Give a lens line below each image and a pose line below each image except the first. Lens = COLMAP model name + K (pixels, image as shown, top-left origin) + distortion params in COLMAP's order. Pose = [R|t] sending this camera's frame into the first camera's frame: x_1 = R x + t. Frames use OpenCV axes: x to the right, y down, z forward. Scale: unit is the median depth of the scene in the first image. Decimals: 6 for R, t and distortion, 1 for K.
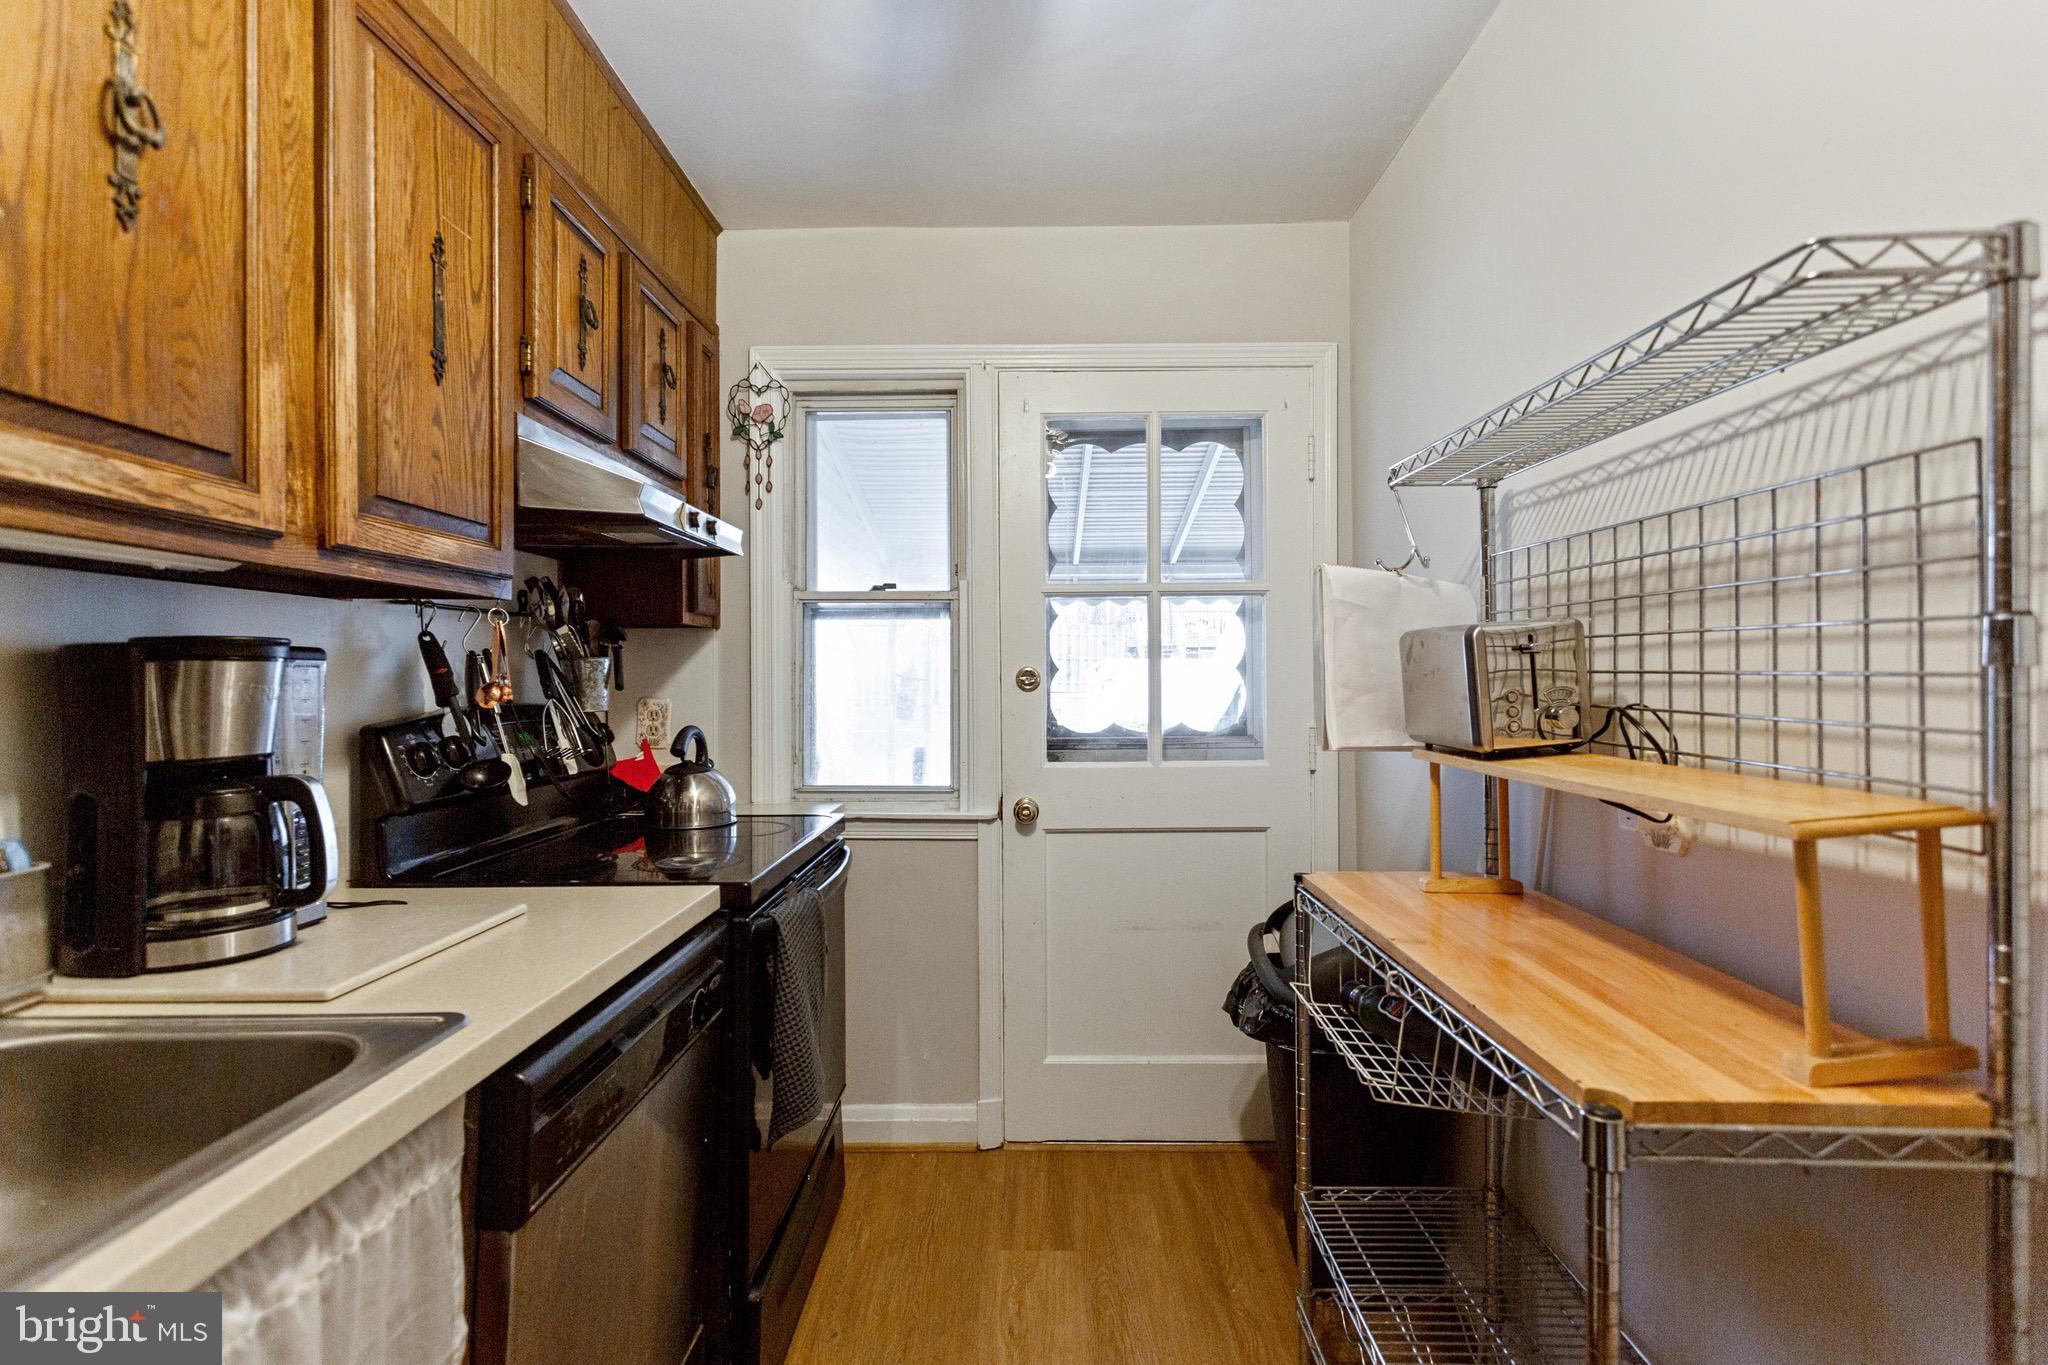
lens RADIAL K [[968.1, 0, 1024.0], [0, 968.1, 682.5], [0, 0, 1]] dist [0.002583, 0.002190]
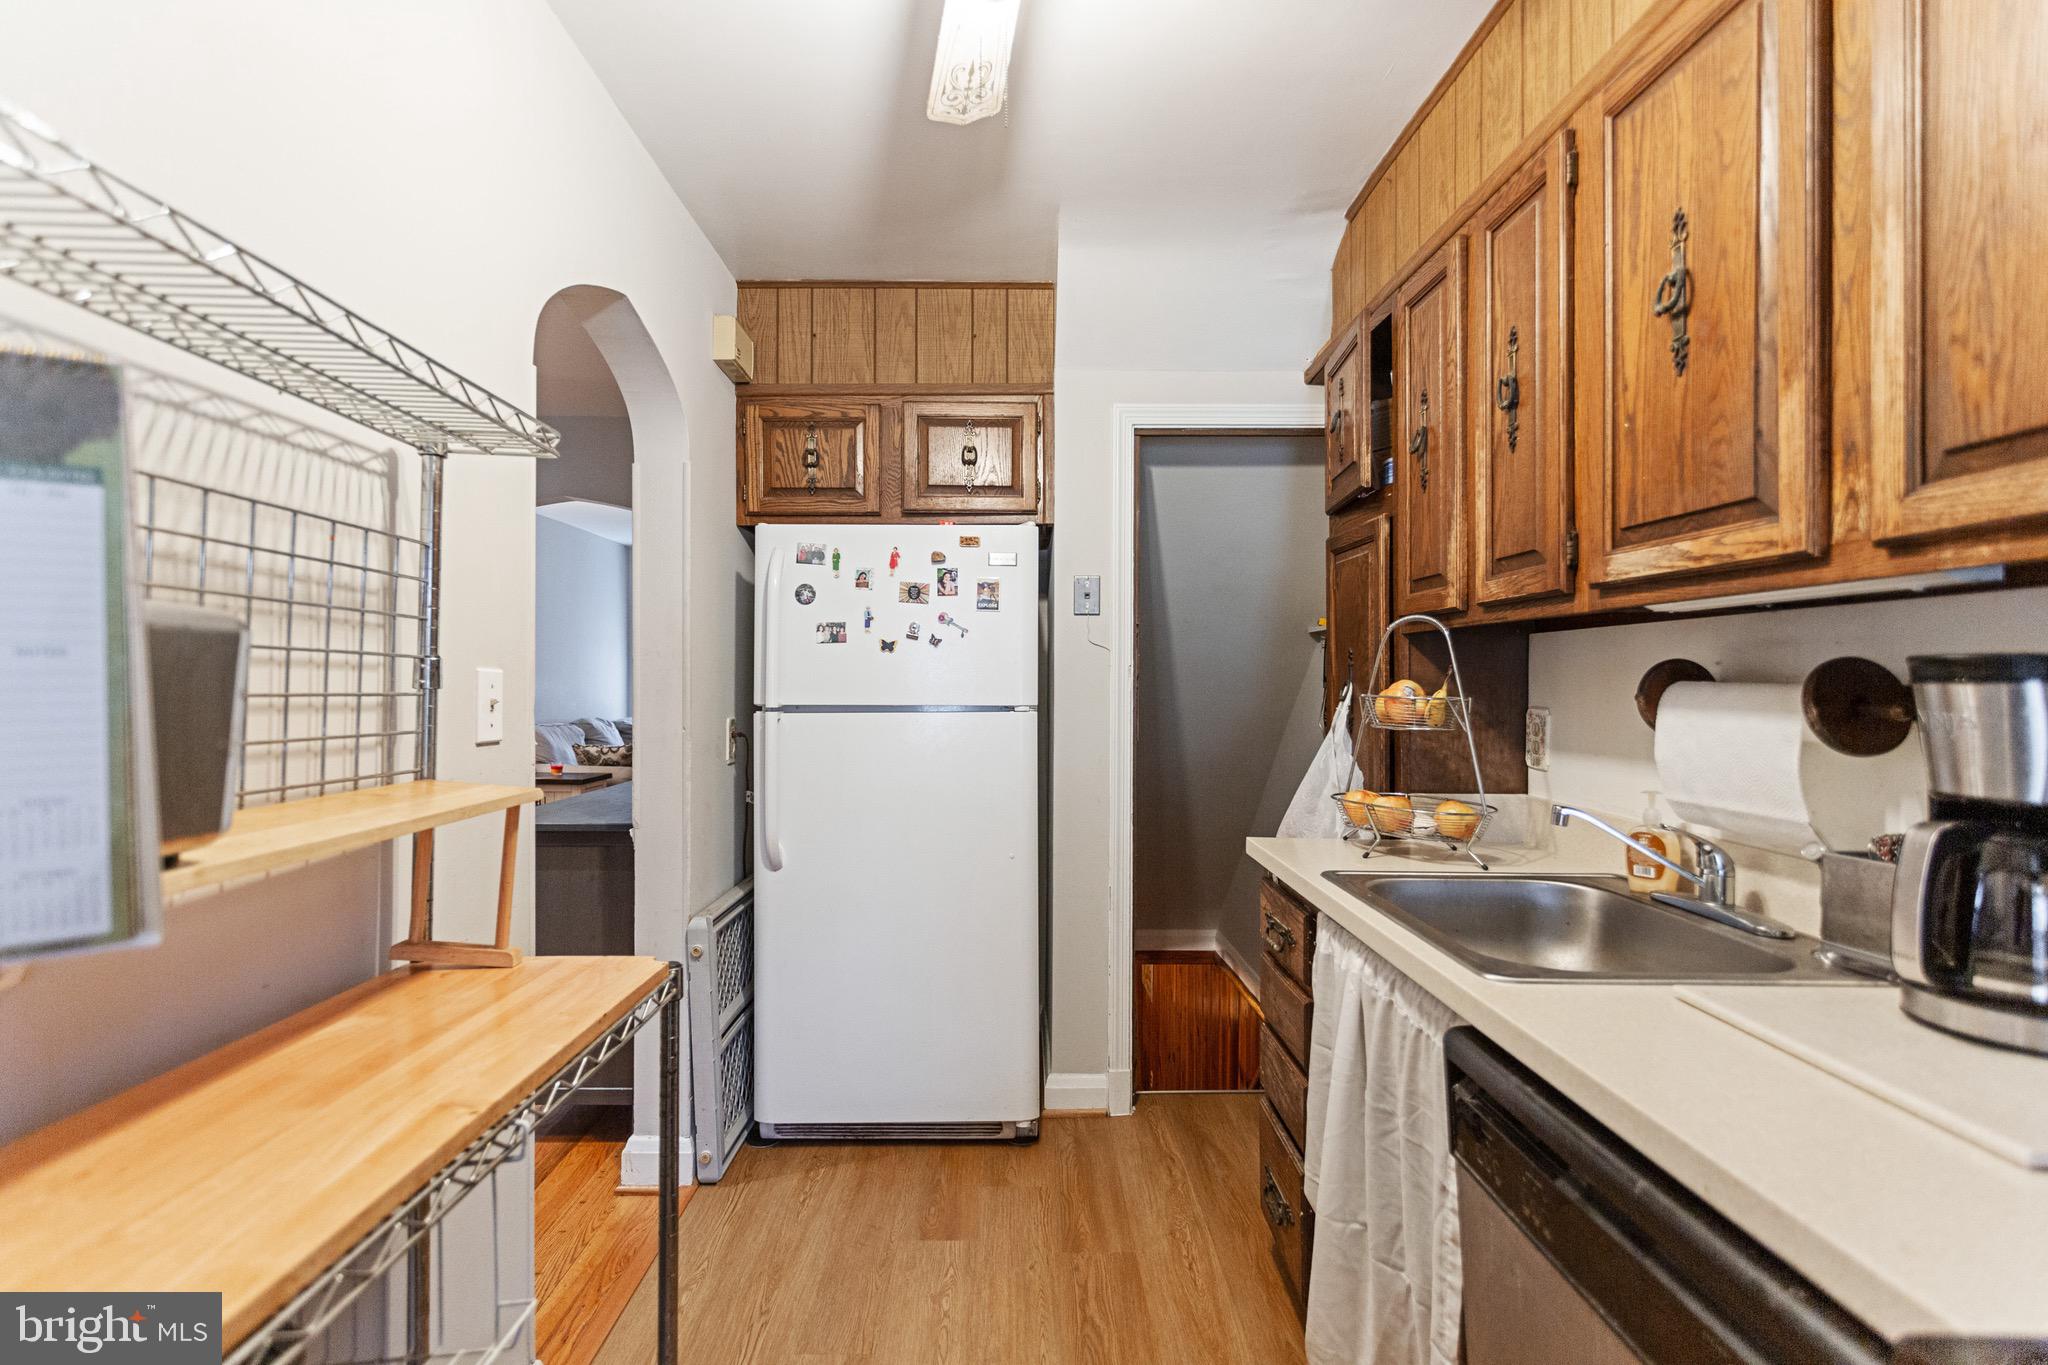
lens RADIAL K [[968.1, 0, 1024.0], [0, 968.1, 682.5], [0, 0, 1]] dist [0.002583, 0.002190]
pose [[-0.999690, -0.000952, -0.024888, 0.045007], [-0.001175, 0.999959, 0.008968, -0.035869], [0.024879, 0.008995, -0.999650, 2.238386]]
